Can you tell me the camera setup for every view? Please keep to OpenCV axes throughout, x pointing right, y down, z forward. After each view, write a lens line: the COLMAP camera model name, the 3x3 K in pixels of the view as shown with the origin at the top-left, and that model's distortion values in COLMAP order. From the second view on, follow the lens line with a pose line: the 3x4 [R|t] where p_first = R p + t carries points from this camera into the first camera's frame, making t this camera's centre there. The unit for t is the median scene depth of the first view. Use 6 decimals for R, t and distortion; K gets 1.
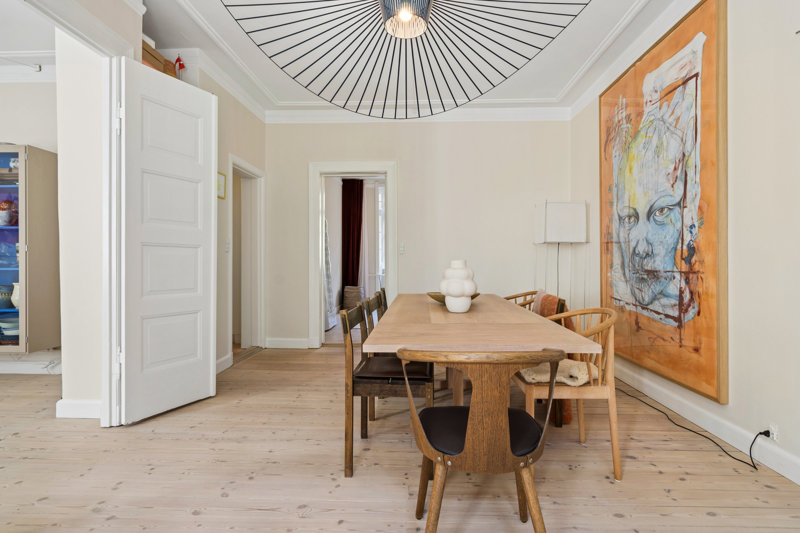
lens RADIAL K [[409.5, 0, 402.6], [0, 409.5, 262.1], [0, 0, 1]] dist [-0.001369, -0.000121]
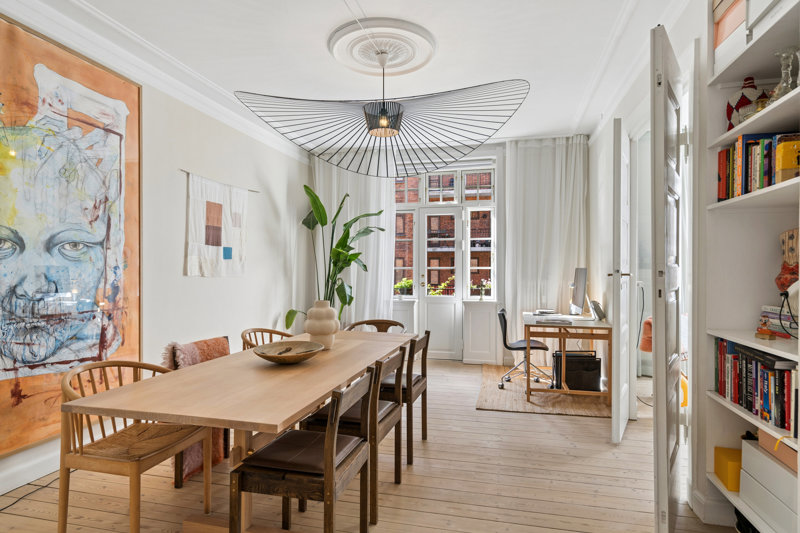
lens RADIAL K [[434.4, 0, 399.3], [0, 434.4, 272.2], [0, 0, 1]] dist [0.002590, -0.000477]
pose [[-0.980951, 0.000655, 0.194252, -0.257505], [0.000804, 0.999999, 0.000687, -0.069531], [-0.194251, 0.000830, -0.980951, 1.865187]]
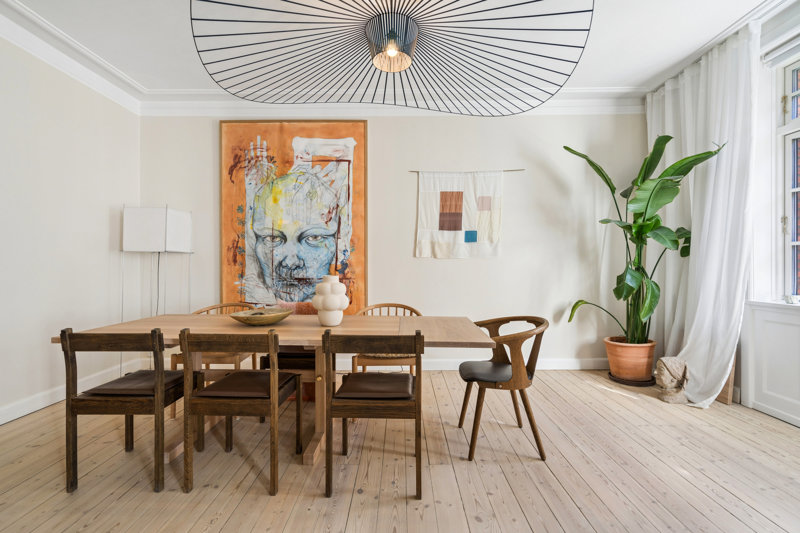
lens RADIAL K [[365.9, 0, 402.4], [0, 365.9, 265.7], [0, 0, 1]] dist [-0.003004, -0.000850]
pose [[-0.048882, 0.001554, 0.998803, -0.725706], [-0.000411, 0.999999, -0.001576, -0.023043], [-0.998804, -0.000488, -0.048882, 0.780006]]
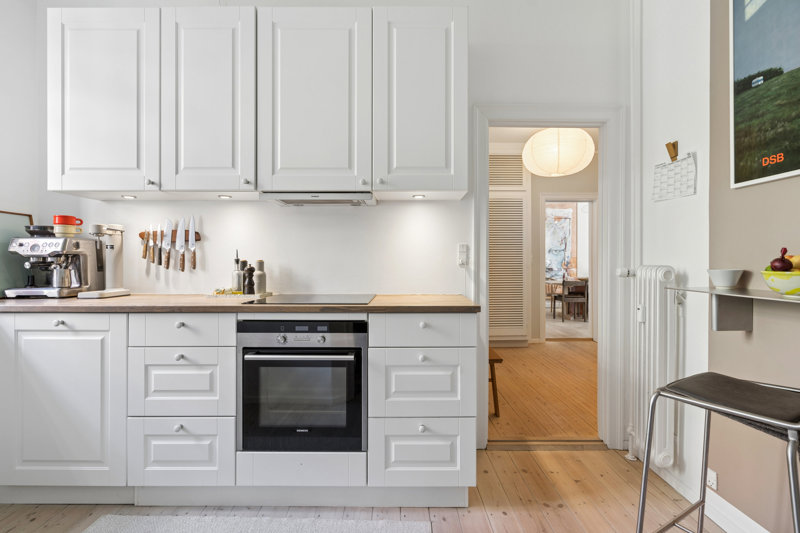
lens RADIAL K [[365.9, 0, 399.2], [0, 365.9, 265.2], [0, 0, 1]] dist [-0.003004, -0.000850]
pose [[-0.044139, -0.000070, 0.999025, -2.493446], [-0.006655, 0.999978, -0.000223, 0.003774], [-0.999003, -0.006658, -0.044138, 2.556616]]
